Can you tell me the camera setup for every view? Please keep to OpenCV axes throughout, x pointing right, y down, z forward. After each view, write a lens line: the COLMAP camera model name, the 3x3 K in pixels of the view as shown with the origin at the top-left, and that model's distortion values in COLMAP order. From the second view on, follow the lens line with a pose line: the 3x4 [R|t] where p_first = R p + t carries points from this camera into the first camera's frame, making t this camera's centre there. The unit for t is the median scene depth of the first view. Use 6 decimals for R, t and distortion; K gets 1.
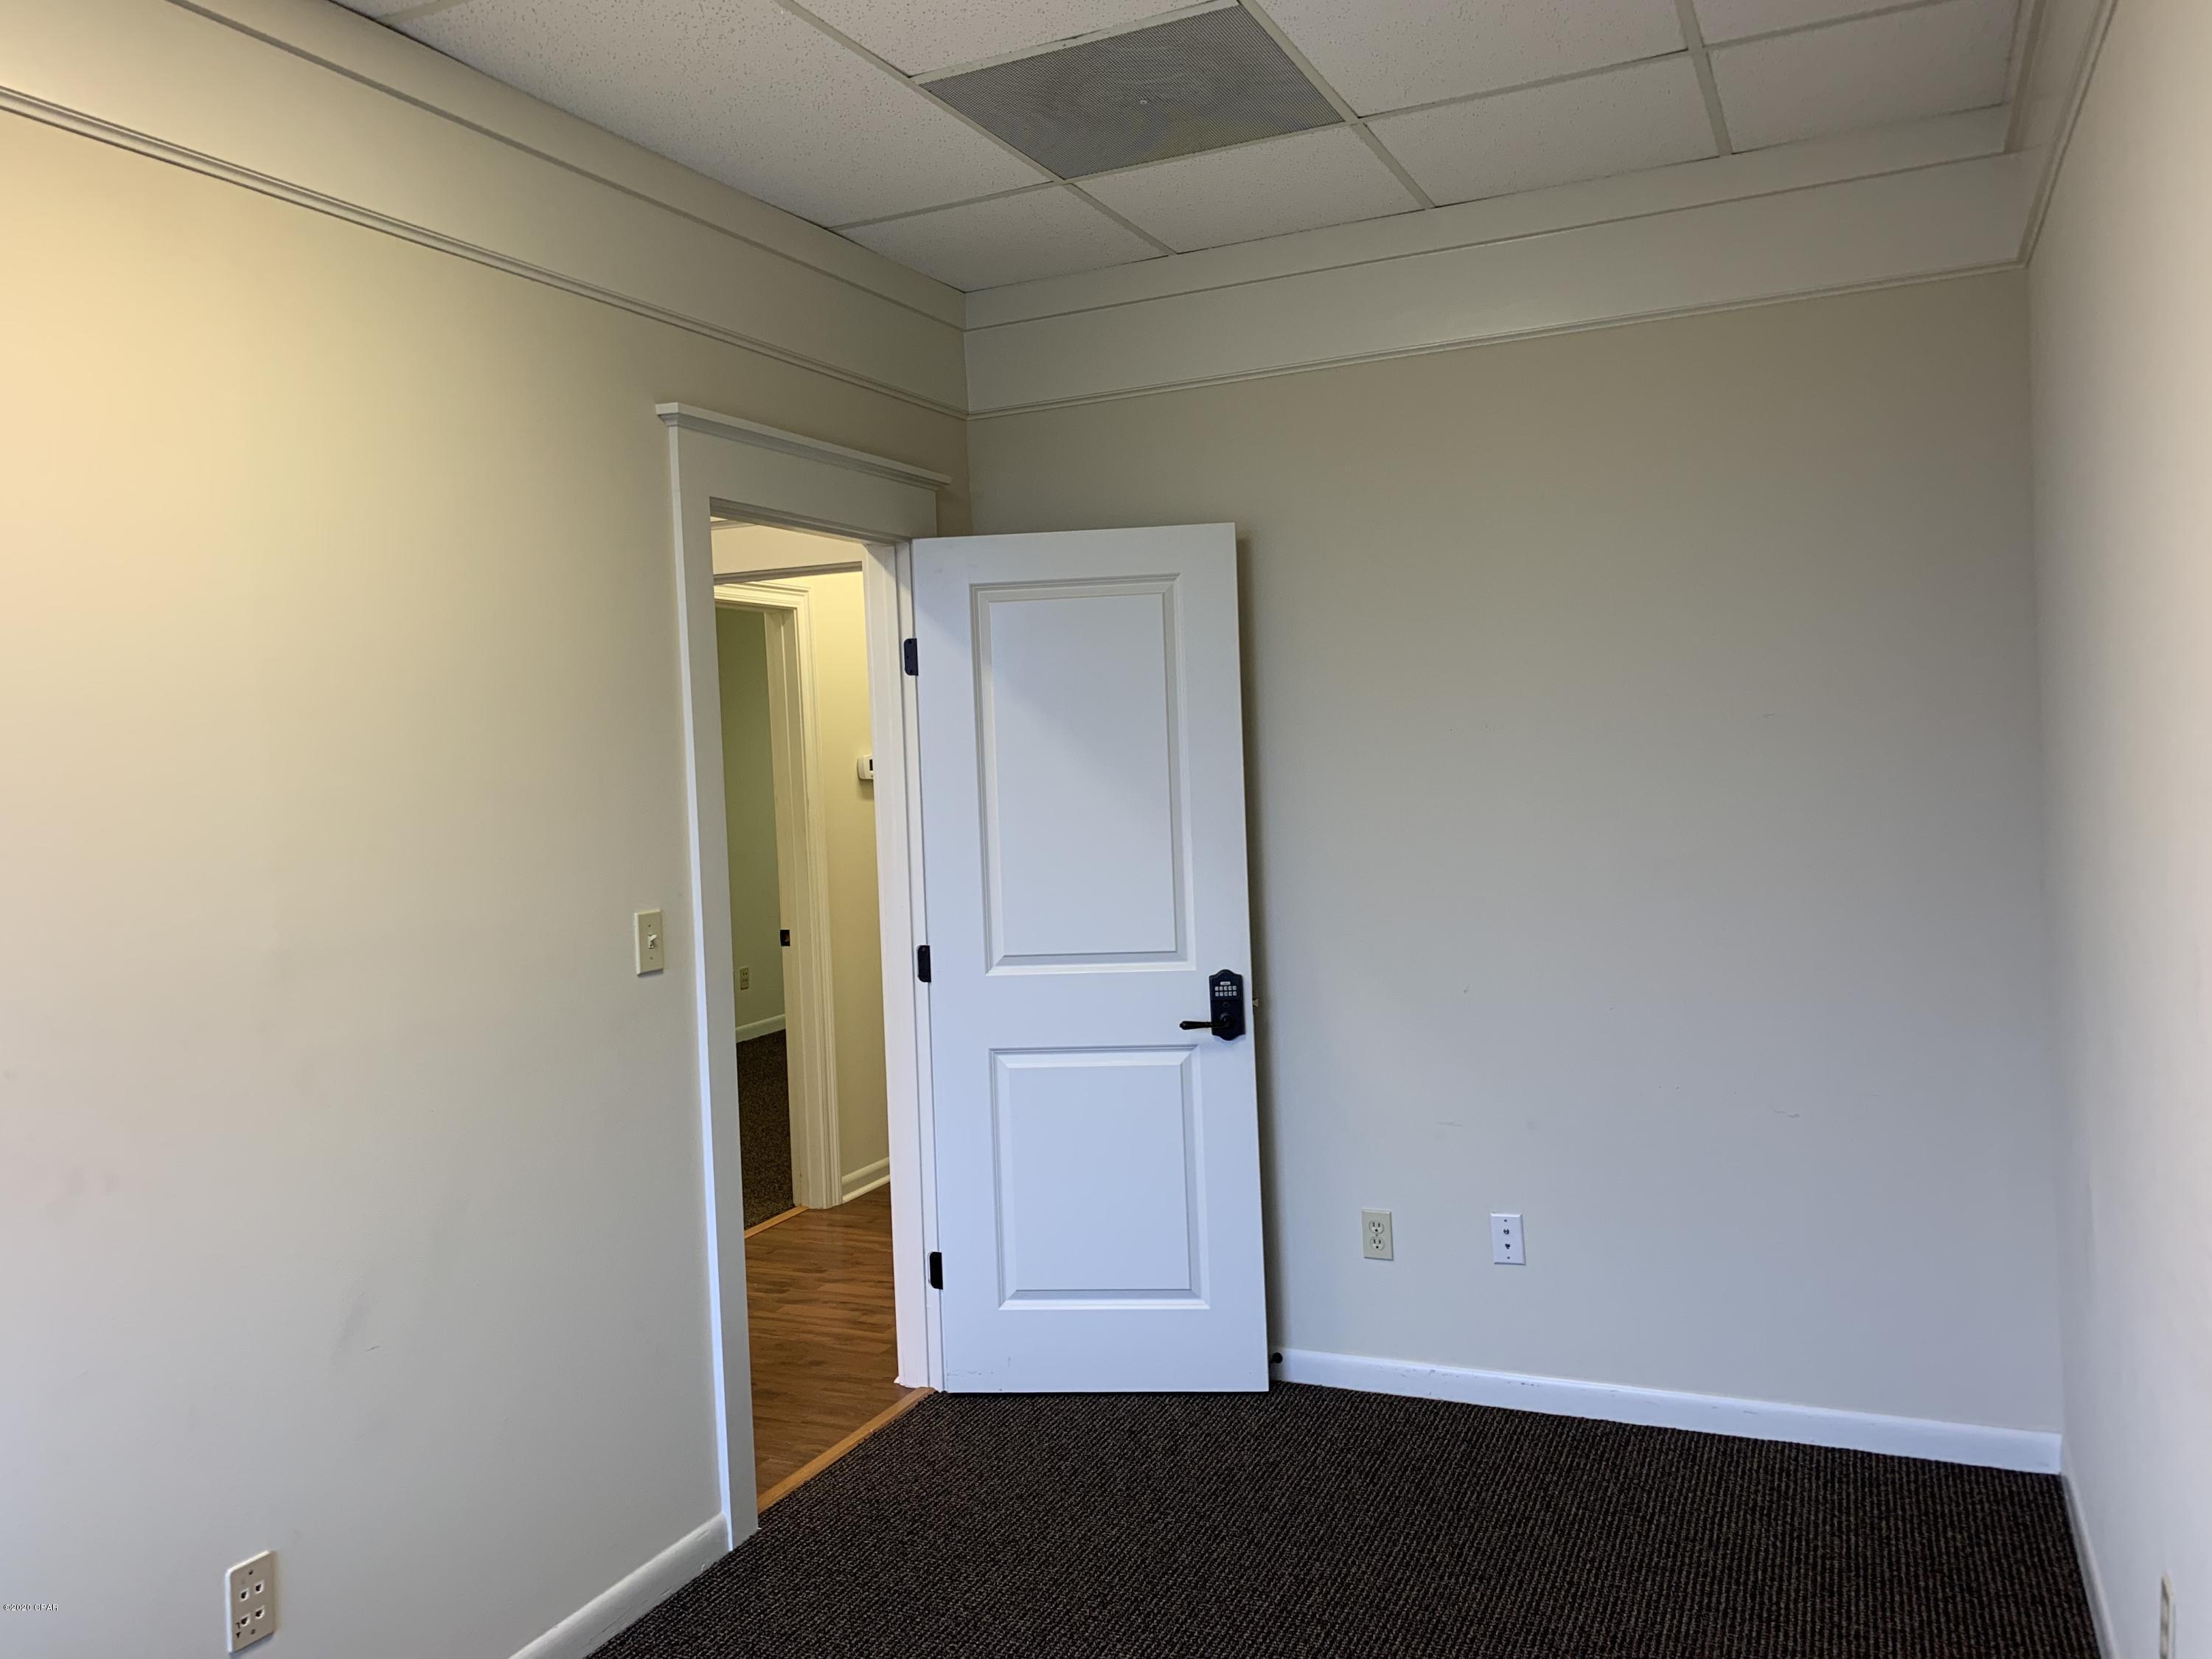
lens RADIAL K [[1679.1, 0, 1106.0], [0, 1679.1, 829.5], [0, 0, 1]] dist [0.088720, -0.000145]
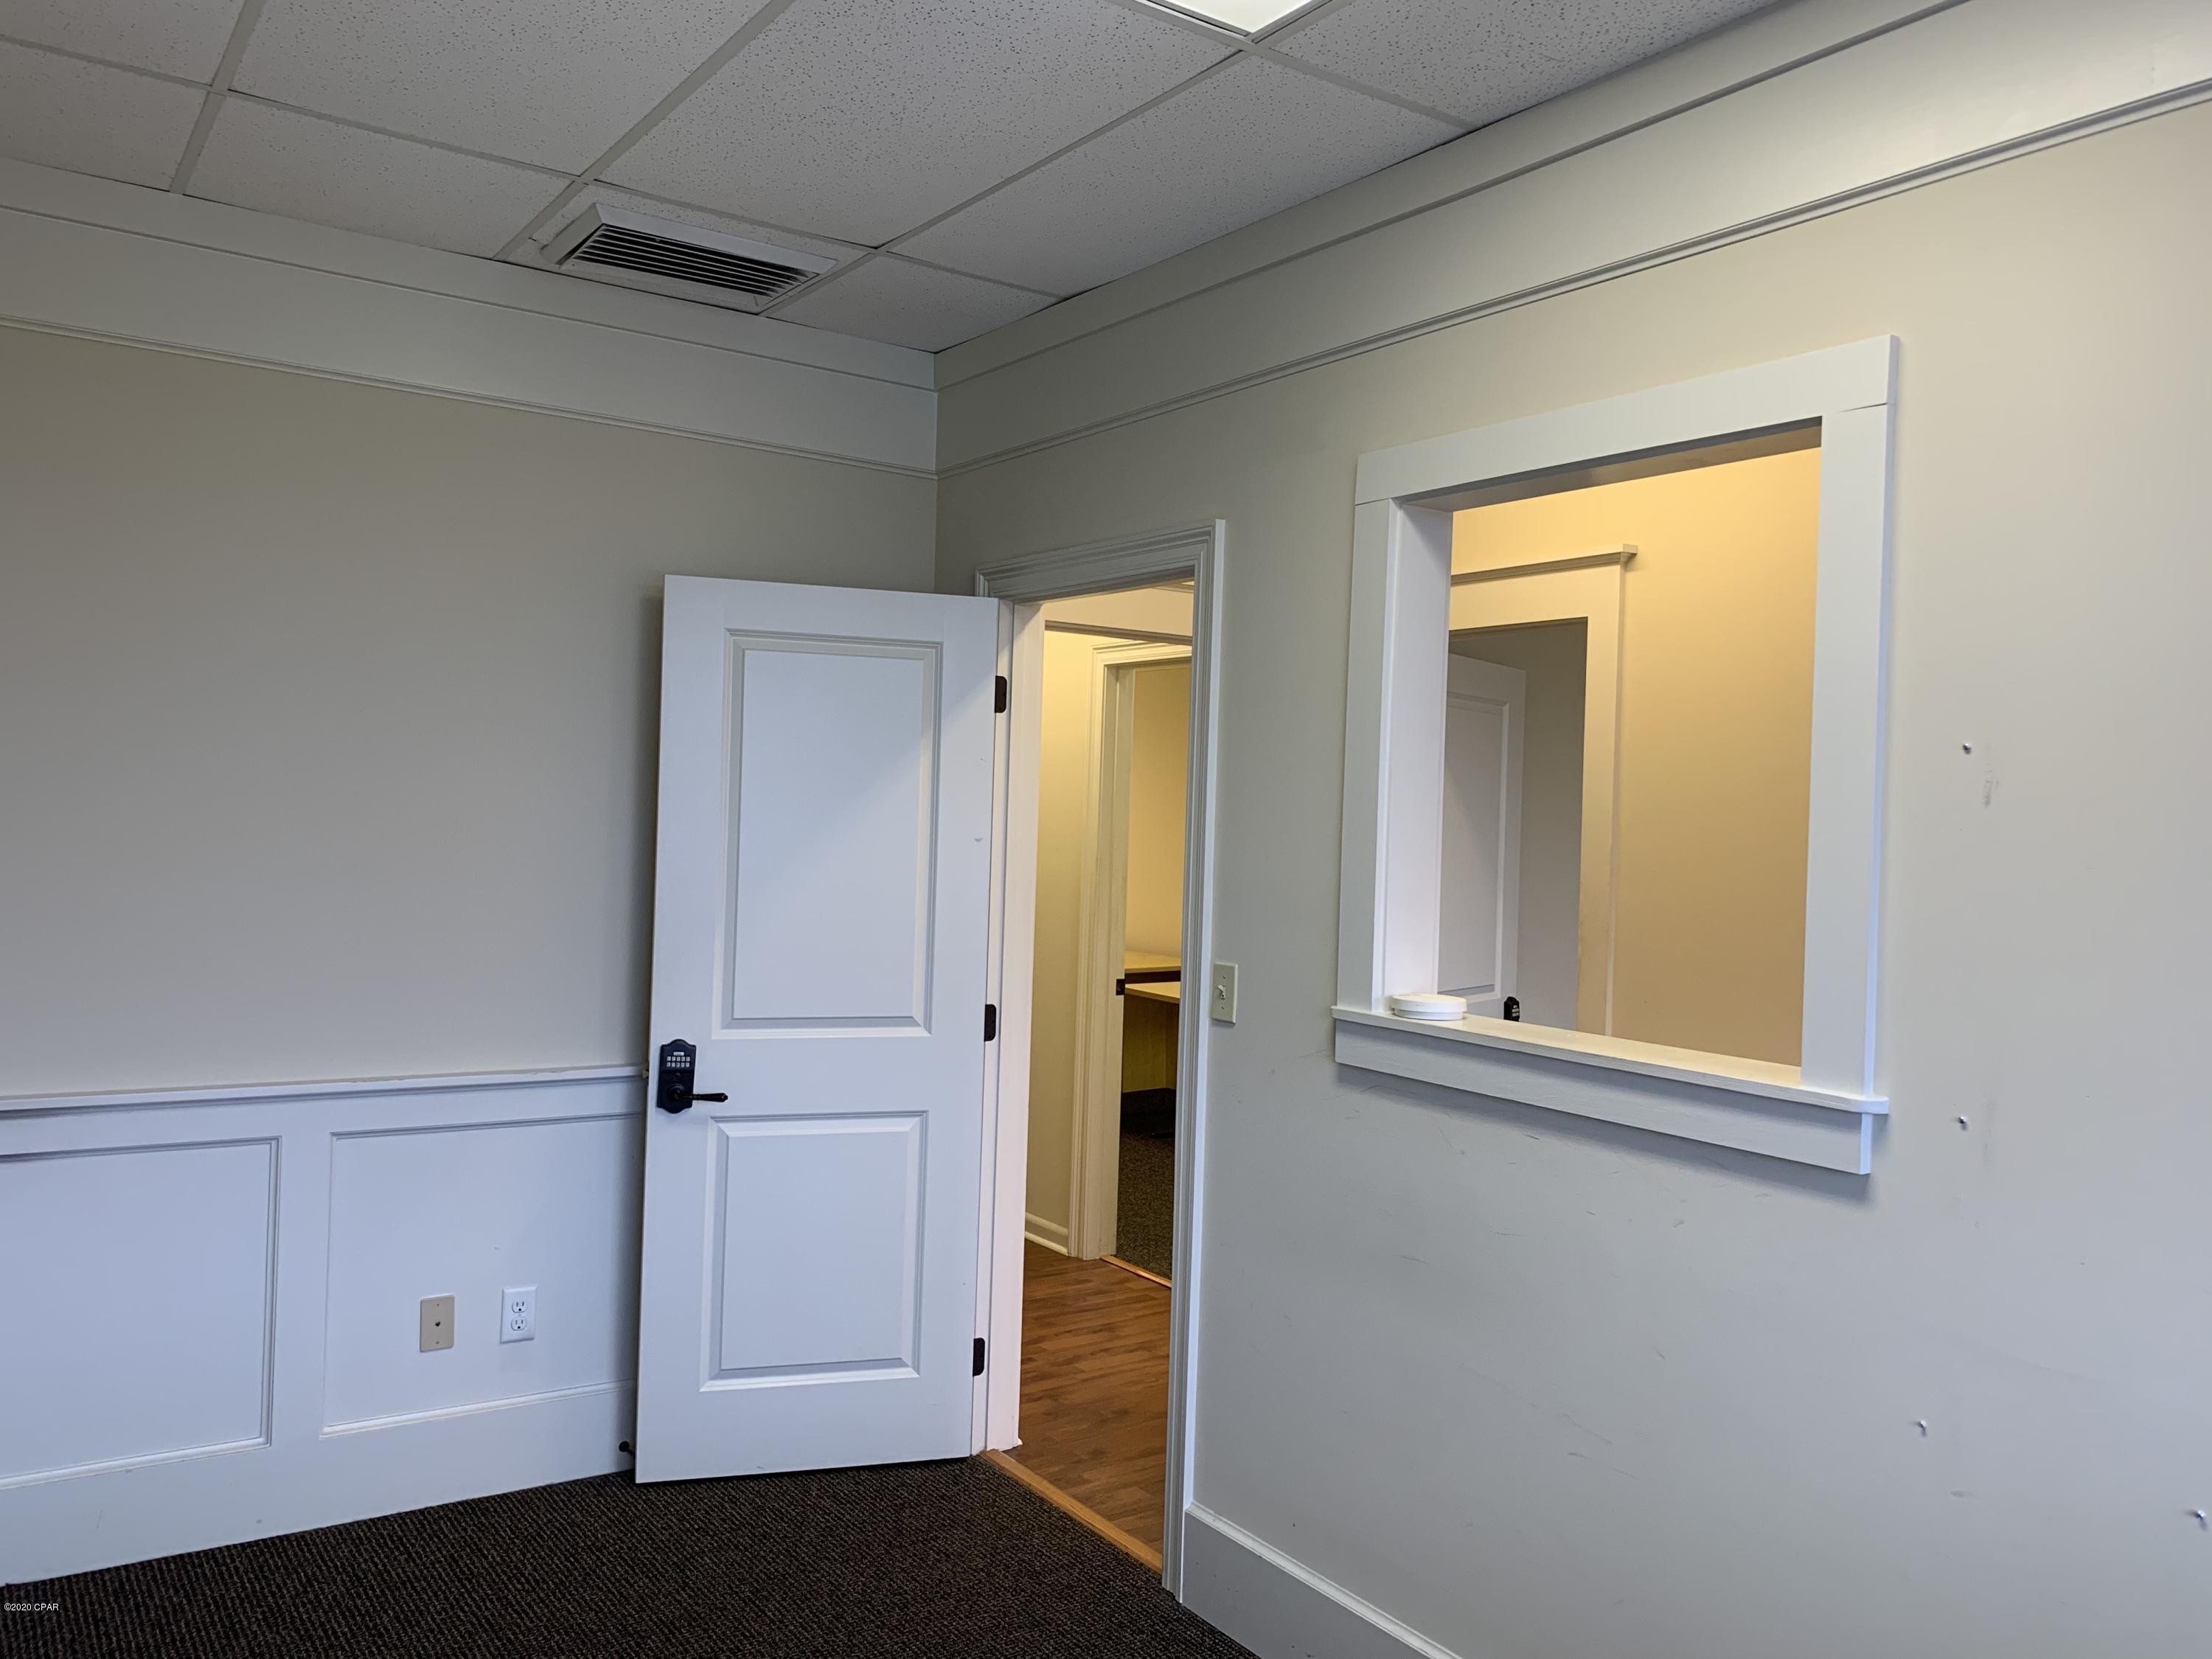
lens RADIAL K [[1724.9, 0, 1109.4], [0, 1724.9, 841.9], [0, 0, 1]] dist [-0.008671, -0.003879]
pose [[0.513681, 0.049249, 0.856567, -0.643686], [-0.013356, 0.998689, -0.049411, 0.015819], [-0.857877, 0.013941, 0.513665, 0.283546]]
